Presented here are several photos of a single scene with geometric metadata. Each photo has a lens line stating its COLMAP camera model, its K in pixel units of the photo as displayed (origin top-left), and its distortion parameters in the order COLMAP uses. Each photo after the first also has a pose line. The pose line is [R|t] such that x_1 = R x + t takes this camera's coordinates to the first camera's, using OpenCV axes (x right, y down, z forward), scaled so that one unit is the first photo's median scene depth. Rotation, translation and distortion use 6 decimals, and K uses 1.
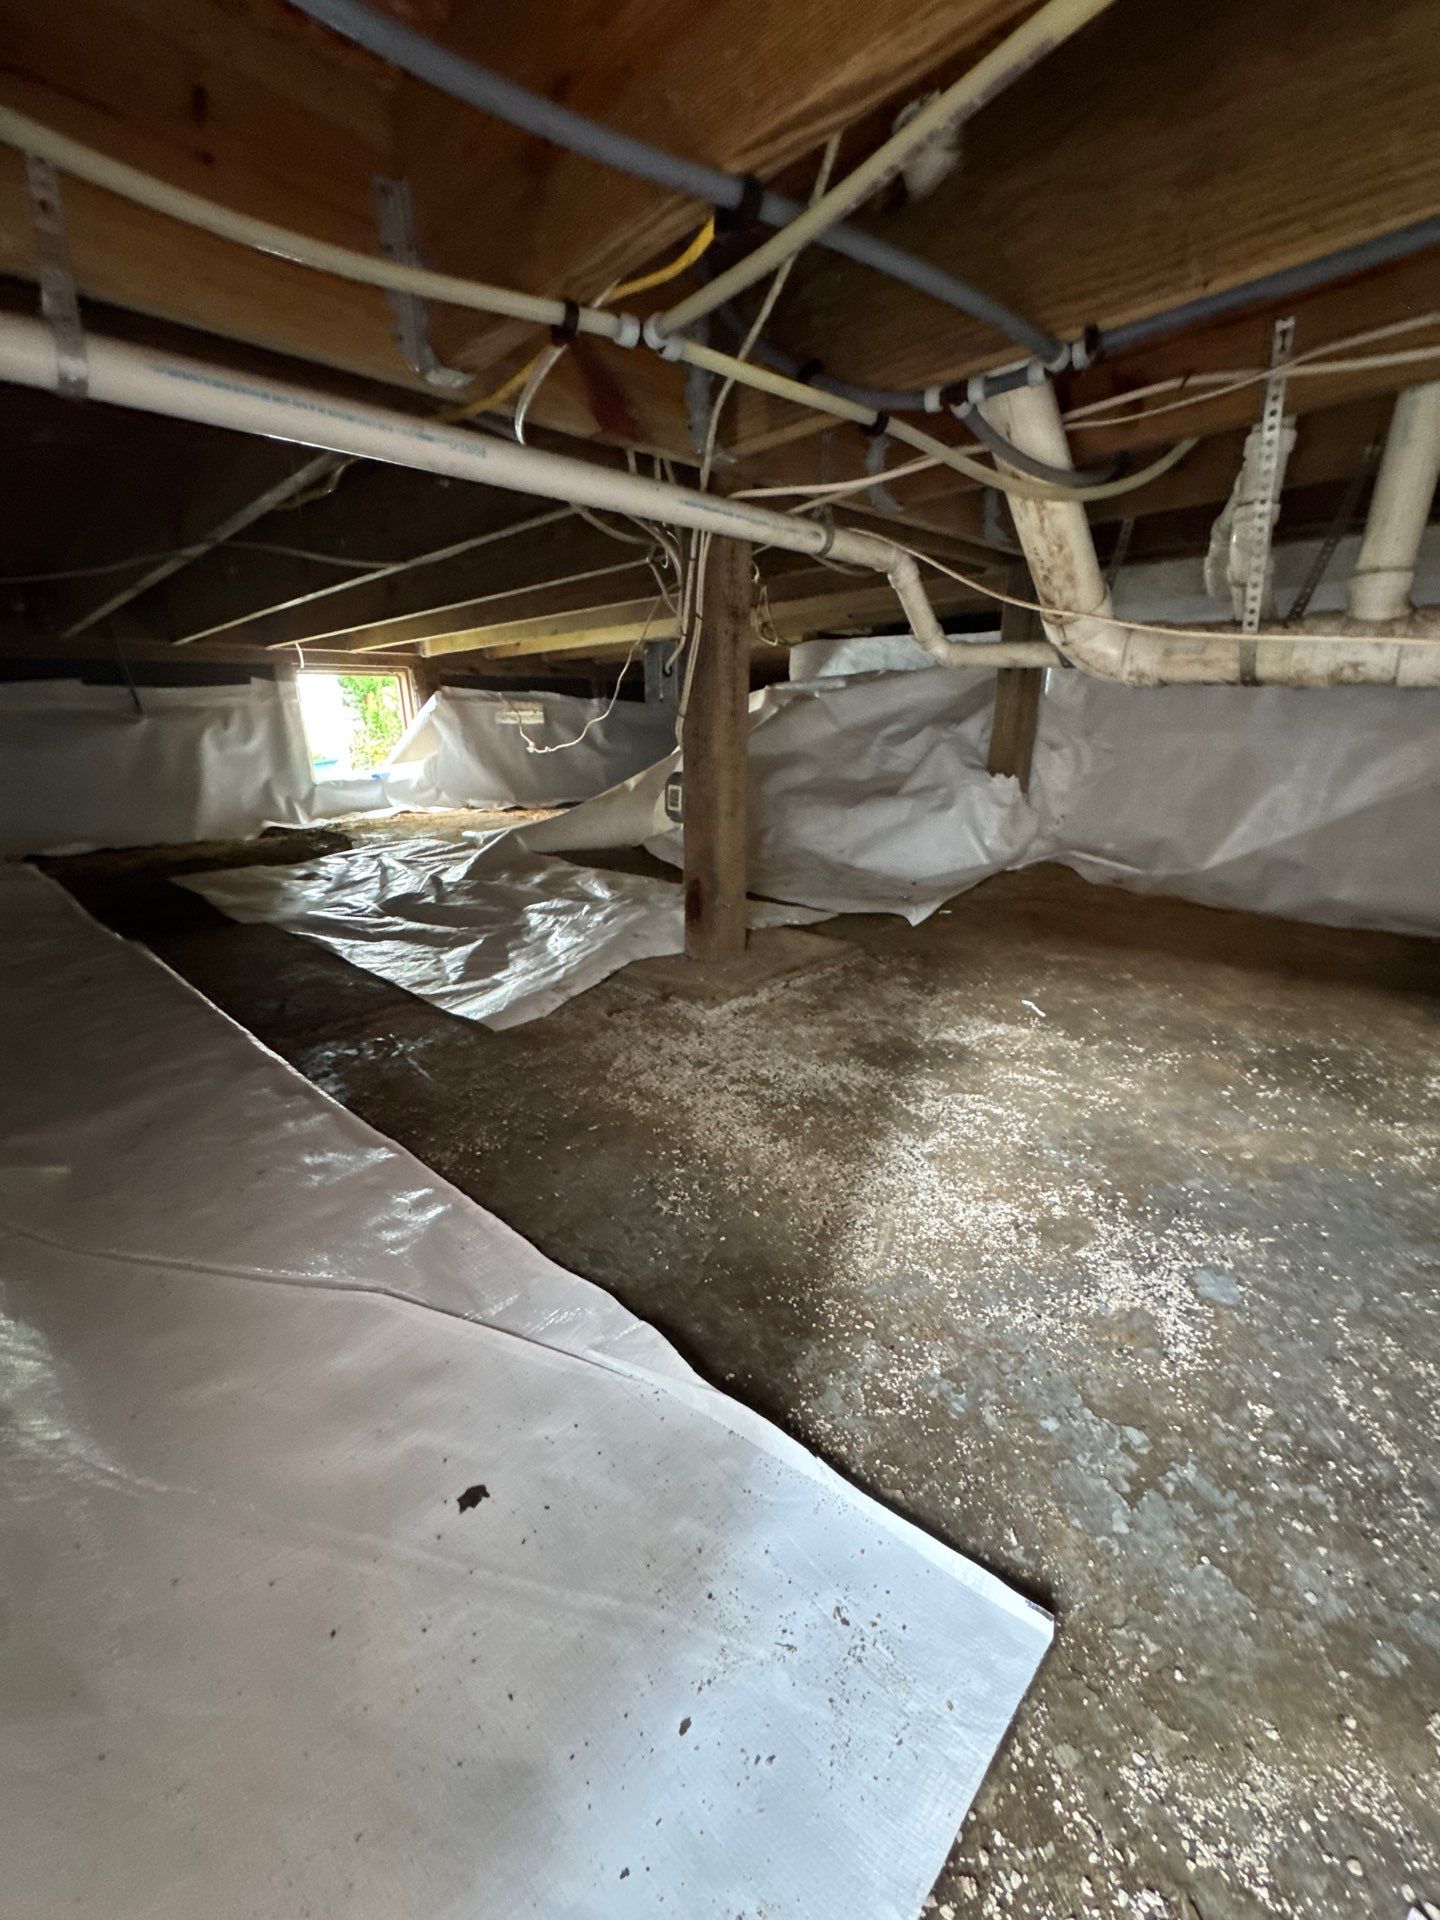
lens RADIAL K [[772.8, 0, 717.9], [0, 772.8, 958.7], [0, 0, 1]] dist [-0.000985, 0.000533]
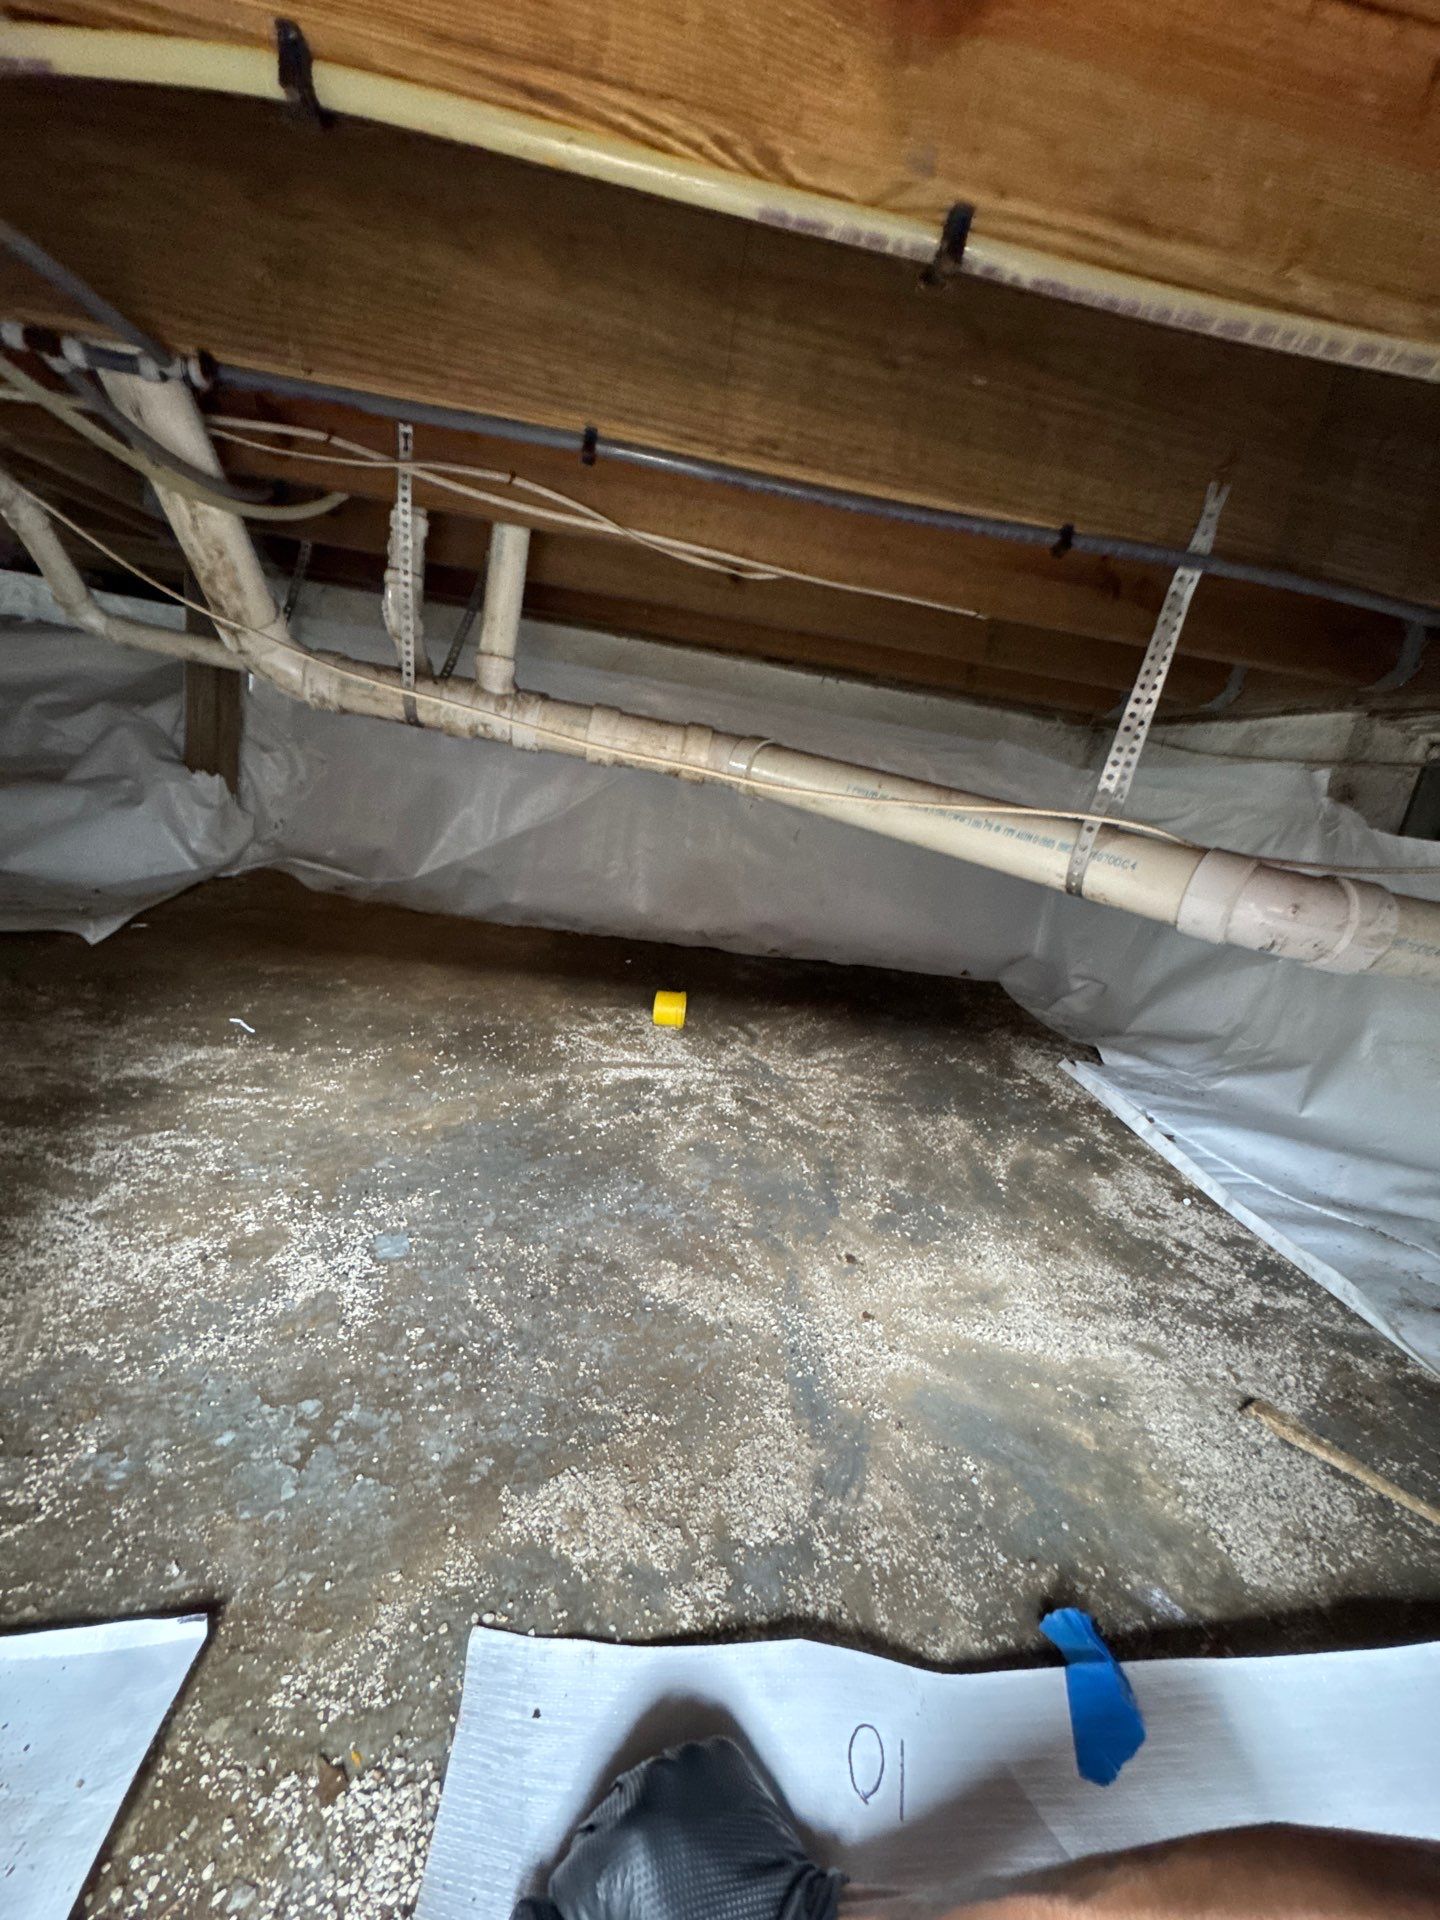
lens RADIAL K [[772.8, 0, 721.0], [0, 772.8, 958.4], [0, 0, 1]] dist [-0.000985, 0.000533]
pose [[0.624138, -0.076267, 0.777583, 0.047904], [0.075050, 0.996475, 0.037497, -0.014364], [-0.777702, 0.034954, 0.627661, -0.100677]]
